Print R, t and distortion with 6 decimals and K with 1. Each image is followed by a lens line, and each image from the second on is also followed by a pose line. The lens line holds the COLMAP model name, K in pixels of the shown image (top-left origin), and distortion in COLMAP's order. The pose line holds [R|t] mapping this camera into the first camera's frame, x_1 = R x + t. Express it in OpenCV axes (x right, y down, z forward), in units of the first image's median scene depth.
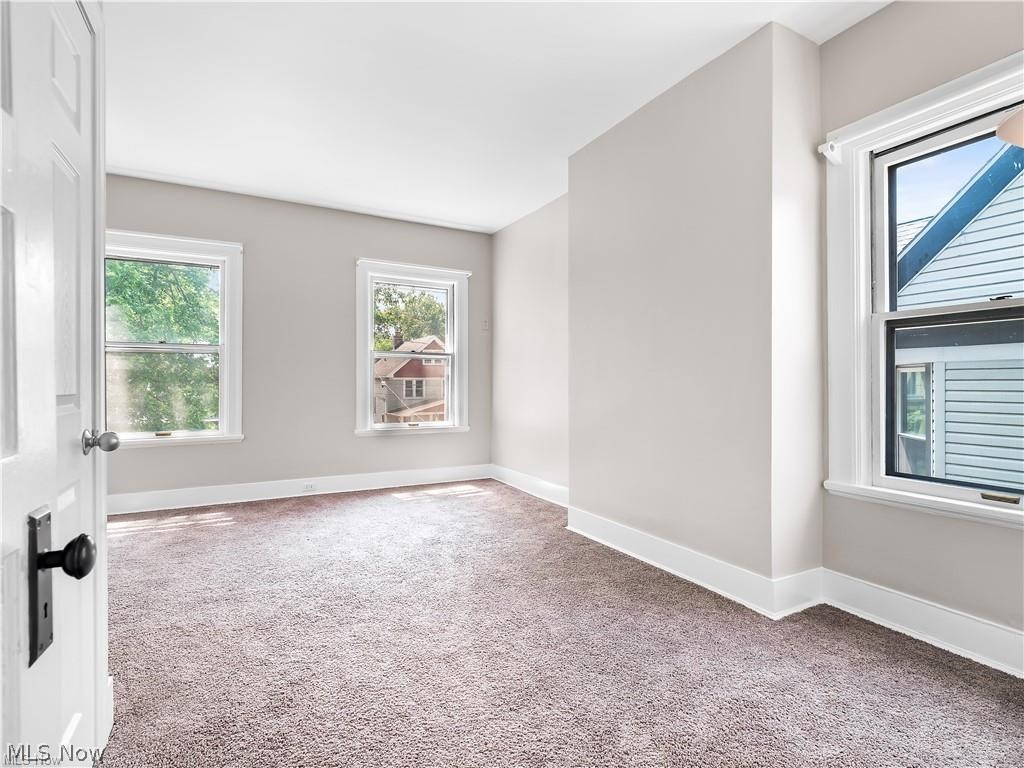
lens RADIAL K [[501.3, 0, 516.7], [0, 501.3, 385.7], [0, 0, 1]] dist [0.005227, -0.001001]
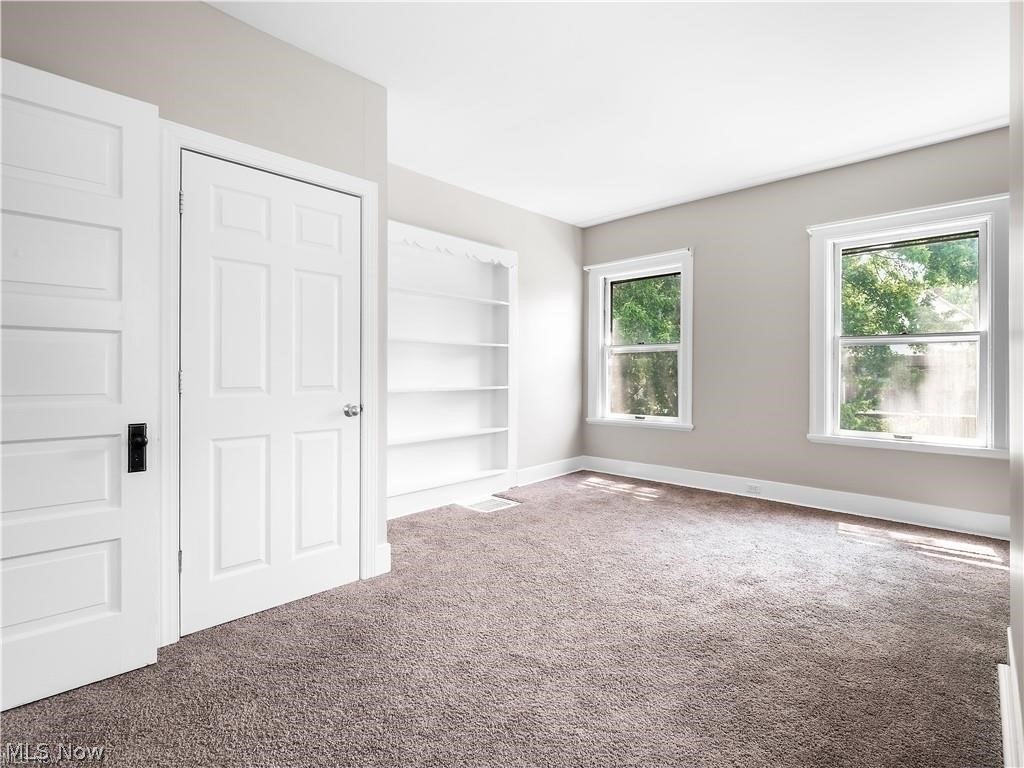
lens RADIAL K [[501.3, 0, 515.5], [0, 501.3, 374.7], [0, 0, 1]] dist [0.005227, -0.001001]
pose [[0.311358, 0.004160, -0.950284, 0.427836], [-0.008032, 0.999966, 0.001746, -0.010058], [0.950259, 0.007089, 0.311381, 0.368604]]
